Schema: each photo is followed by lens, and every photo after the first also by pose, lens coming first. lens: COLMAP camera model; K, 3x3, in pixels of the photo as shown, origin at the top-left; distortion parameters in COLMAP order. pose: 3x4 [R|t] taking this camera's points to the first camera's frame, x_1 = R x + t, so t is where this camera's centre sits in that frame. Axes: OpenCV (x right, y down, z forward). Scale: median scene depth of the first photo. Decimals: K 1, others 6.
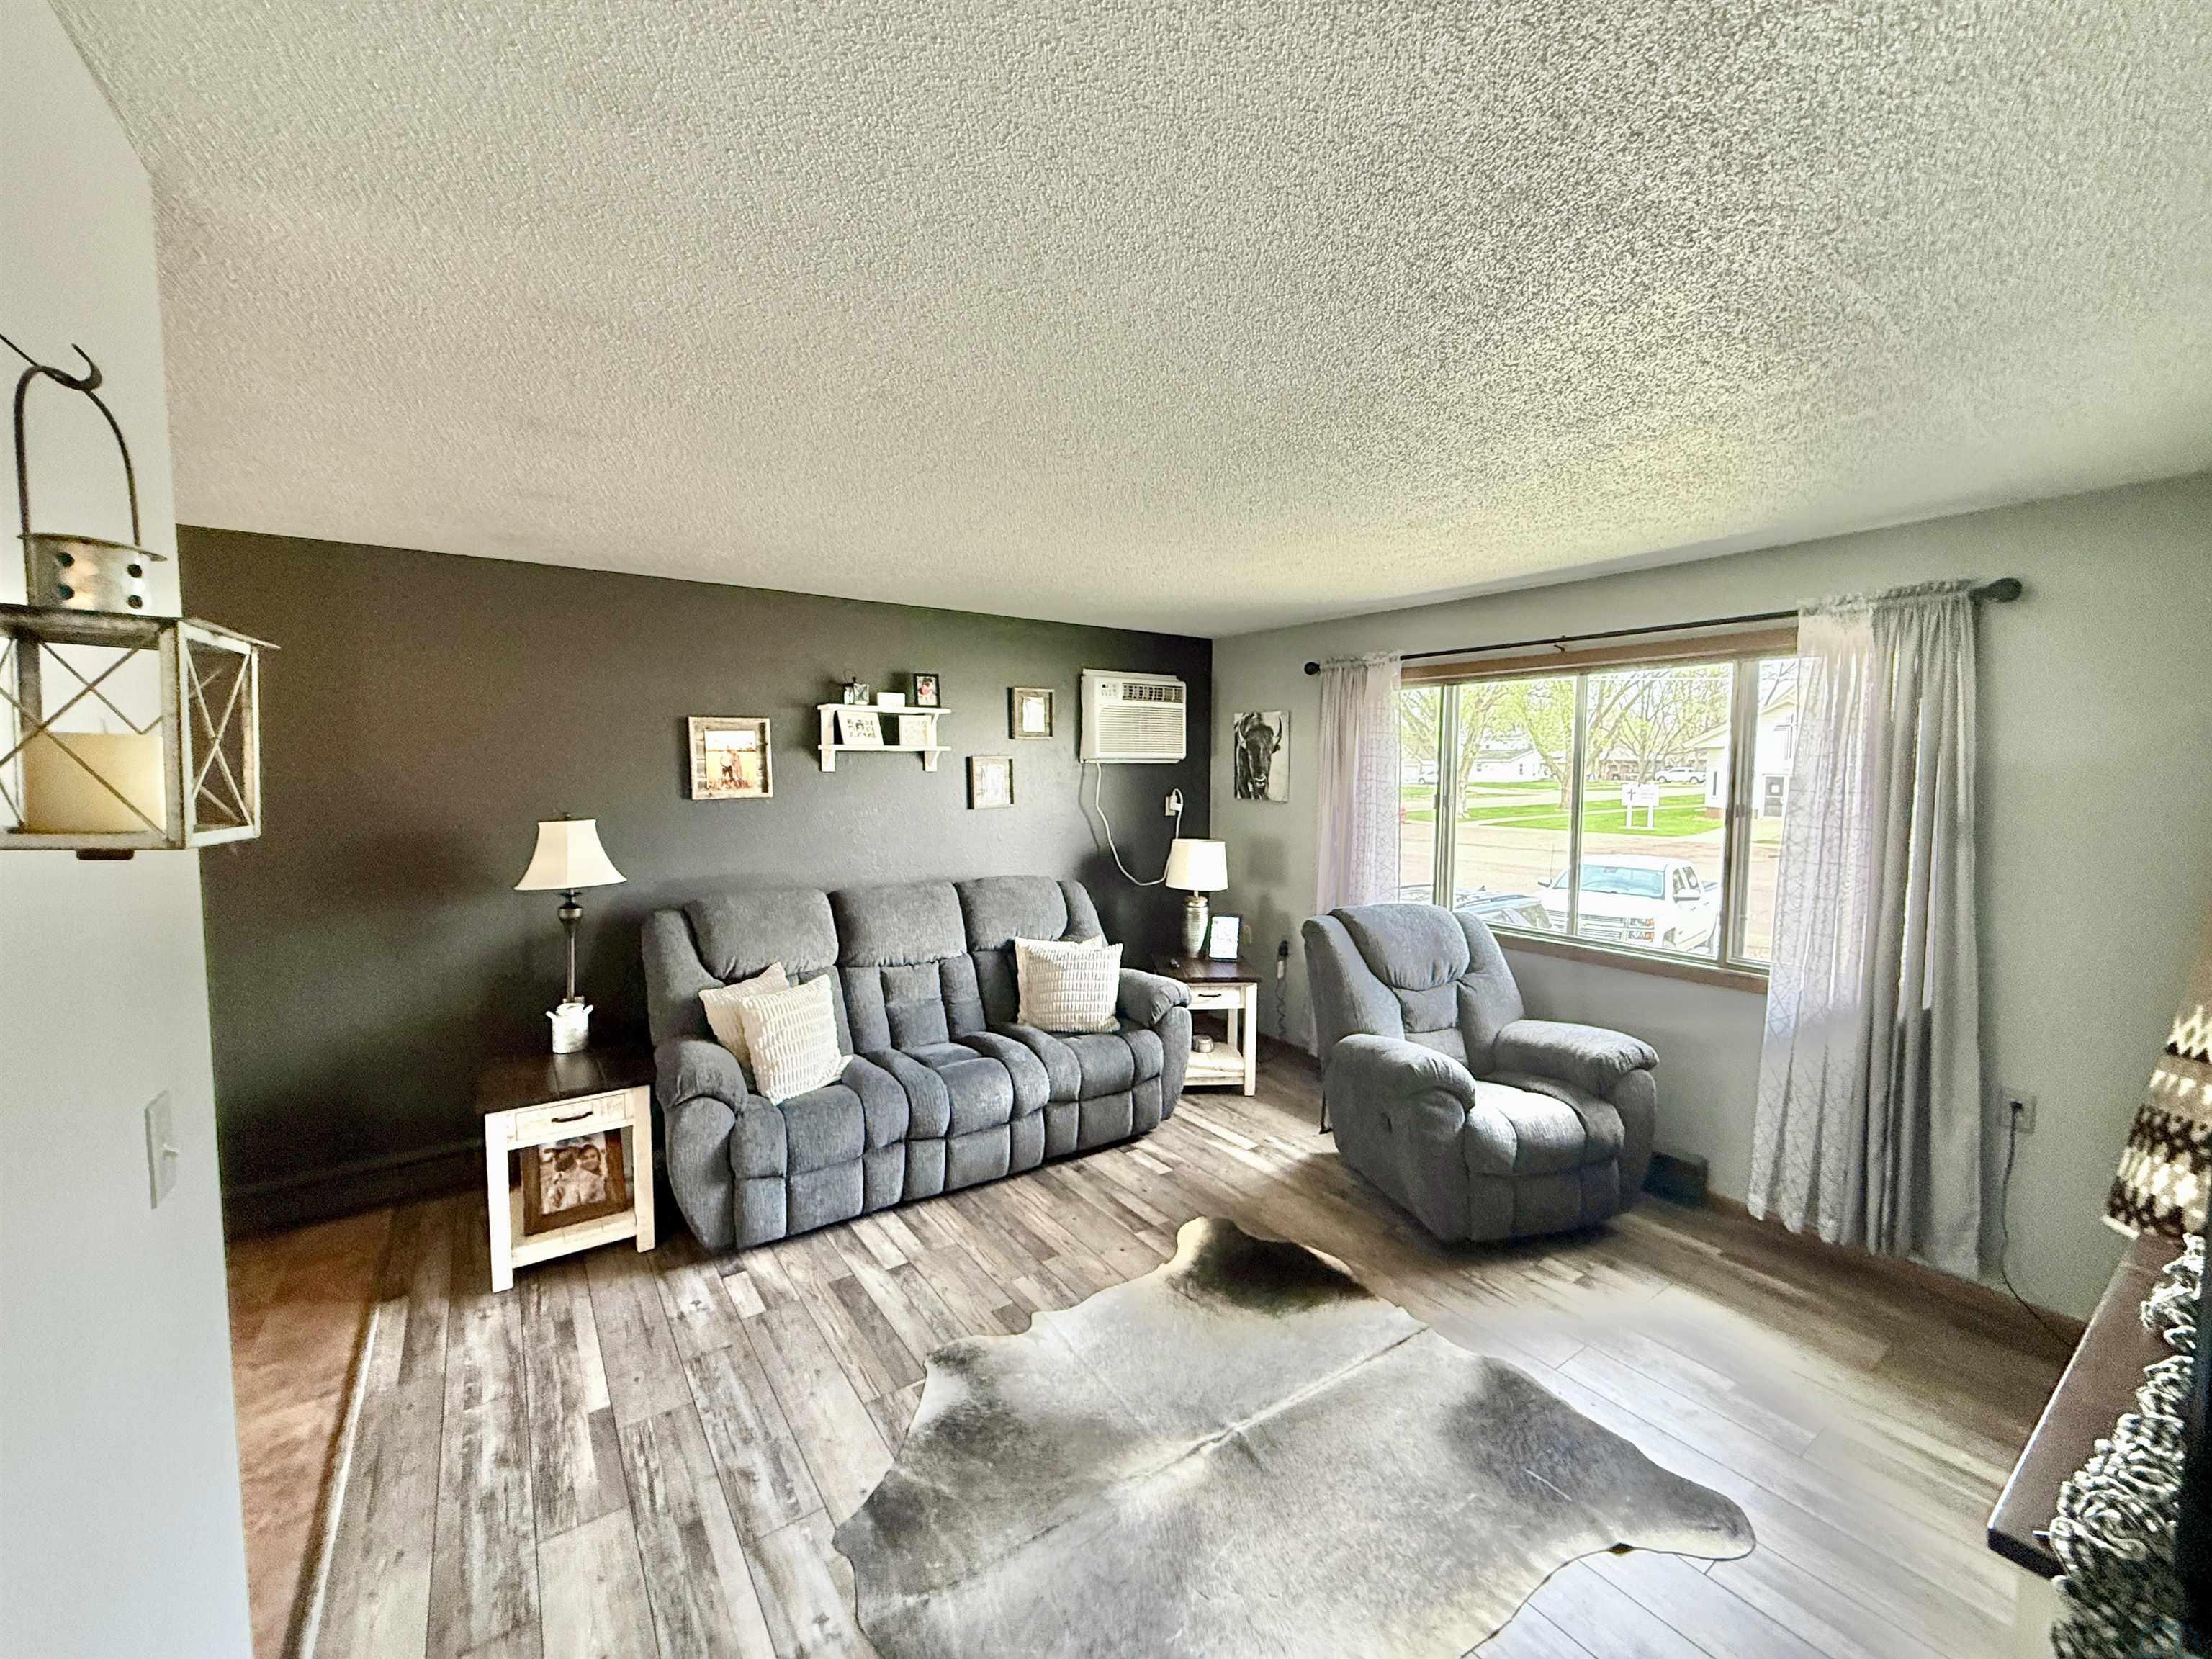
lens RADIAL K [[885.7, 0, 1104.5], [0, 885.7, 823.9], [0, 0, 1]] dist [0.002708, 0.000177]
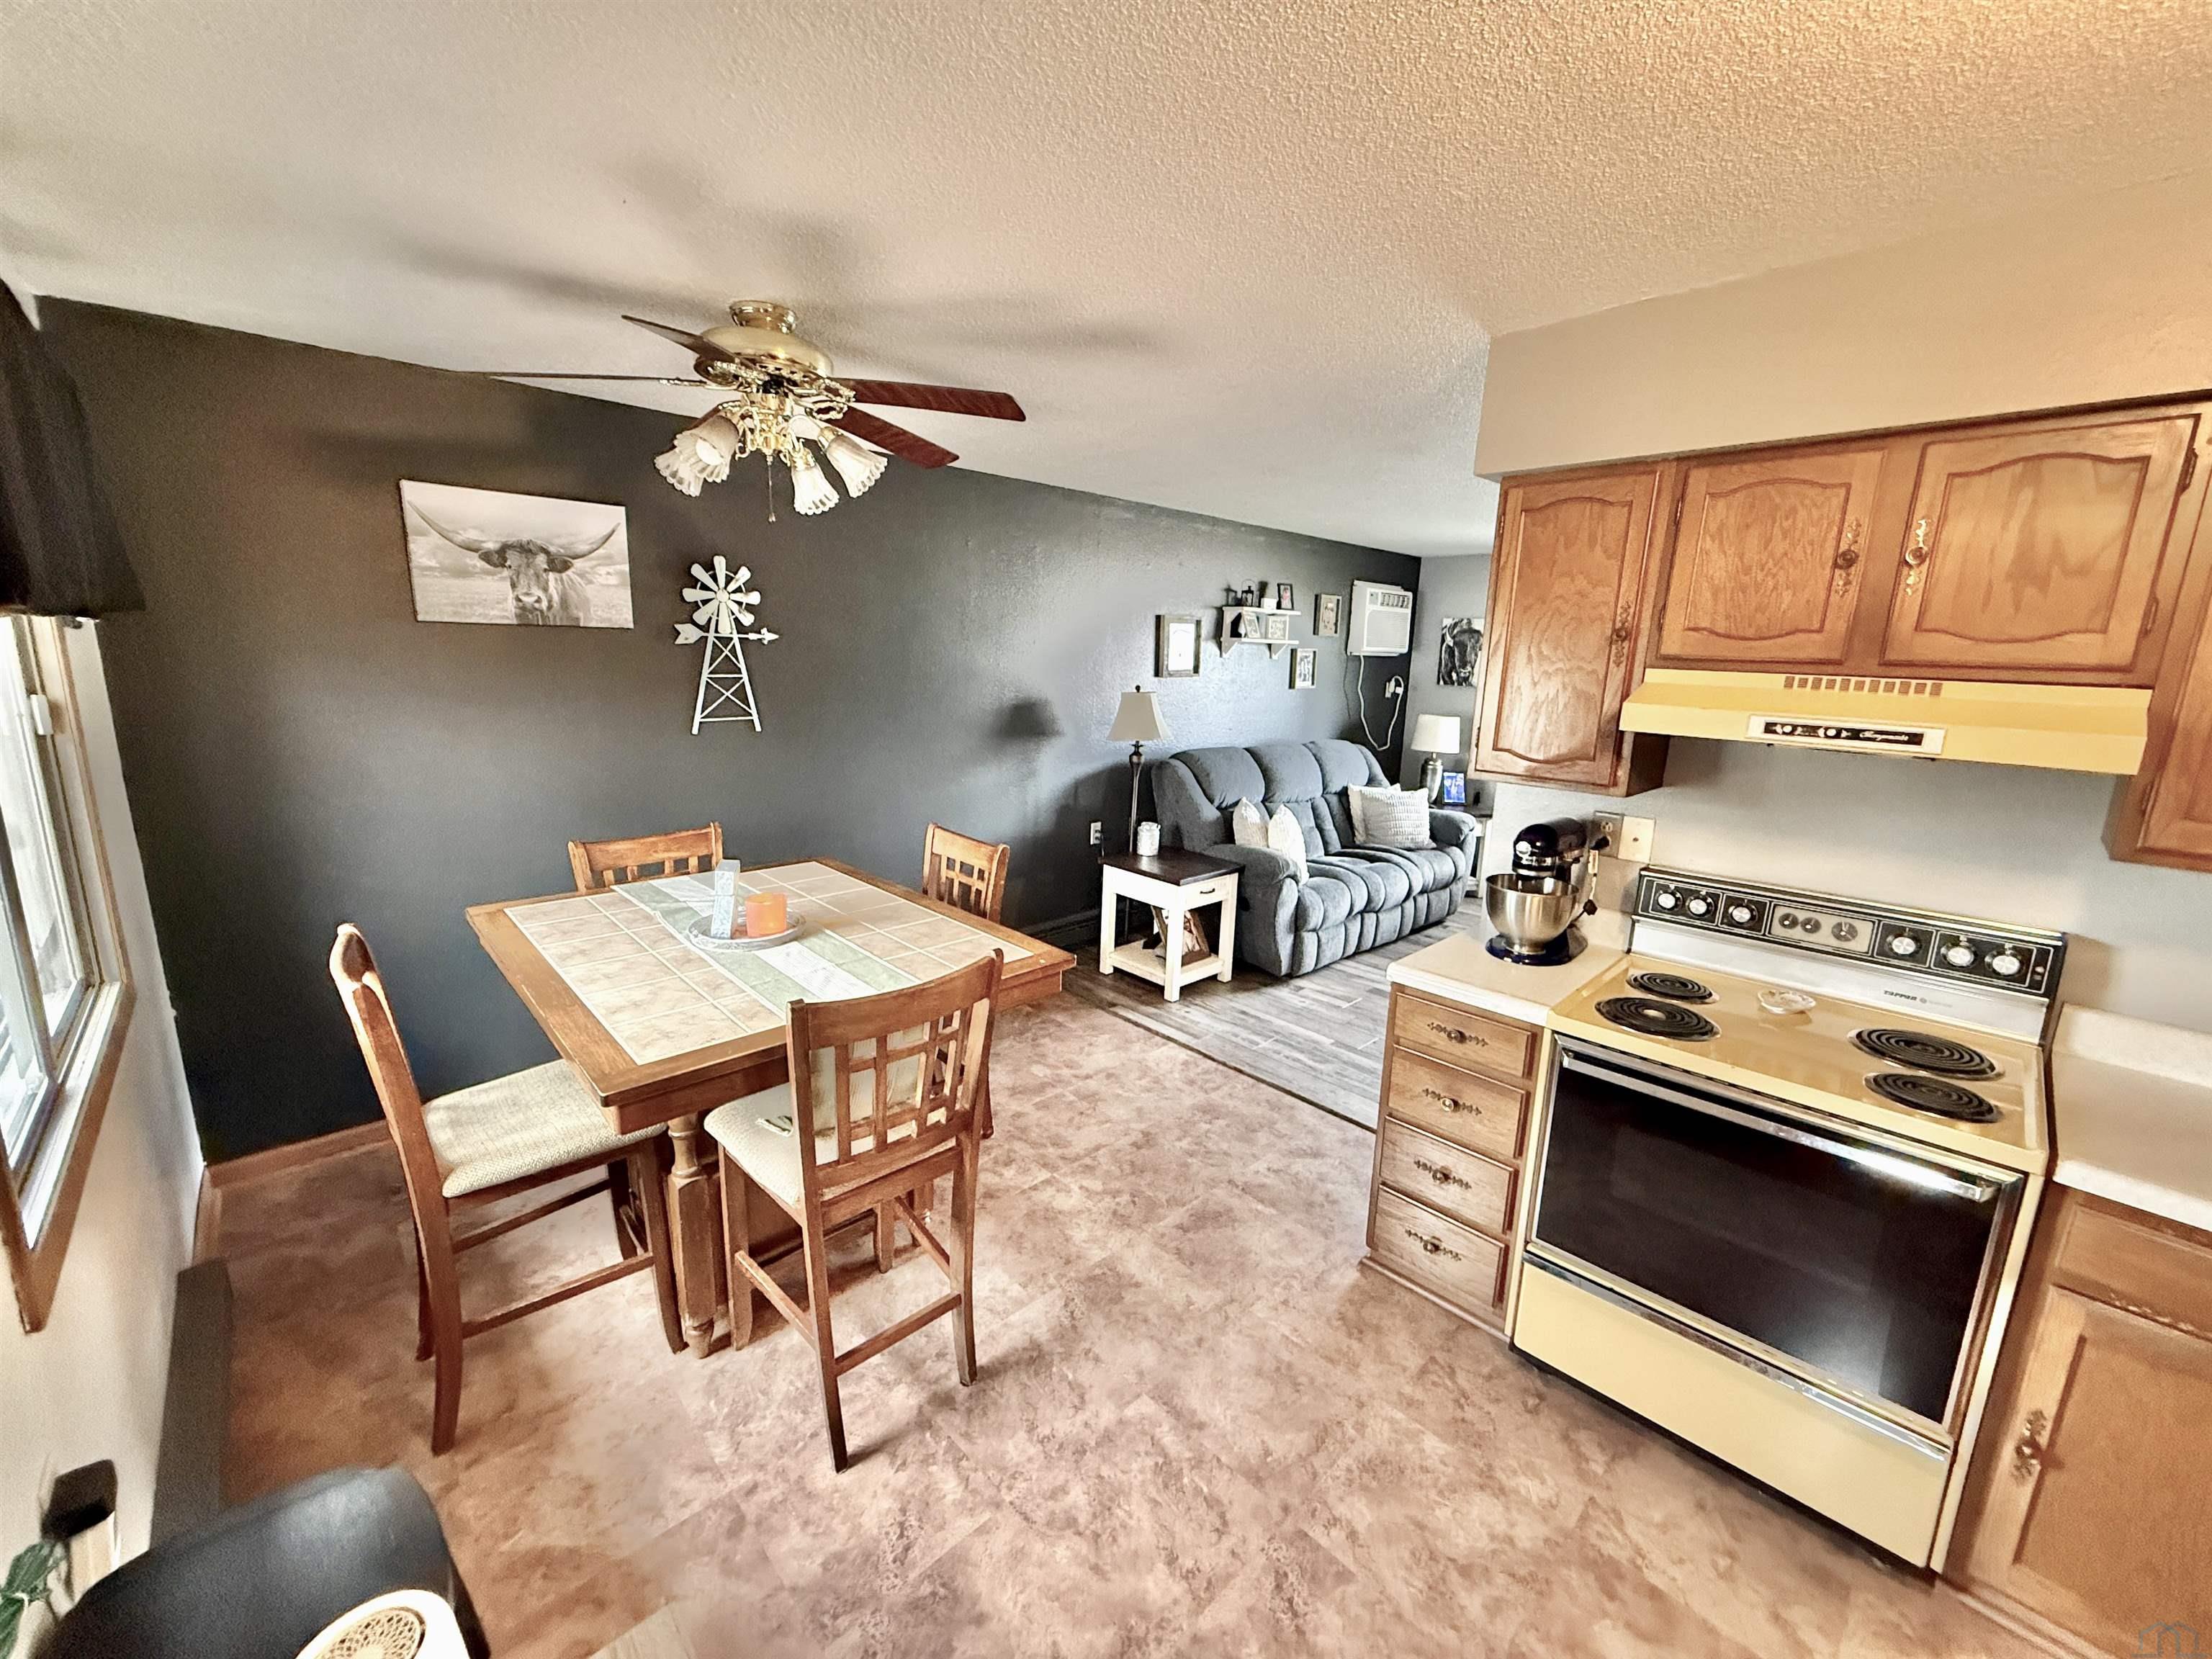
lens RADIAL K [[885.7, 0, 1105.8], [0, 885.7, 833.1], [0, 0, 1]] dist [0.002708, 0.000177]
pose [[0.986784, -0.007410, 0.161874, -0.743549], [-0.015574, 0.989993, 0.140252, 0.017002], [-0.161293, -0.140920, 0.976794, -0.313671]]
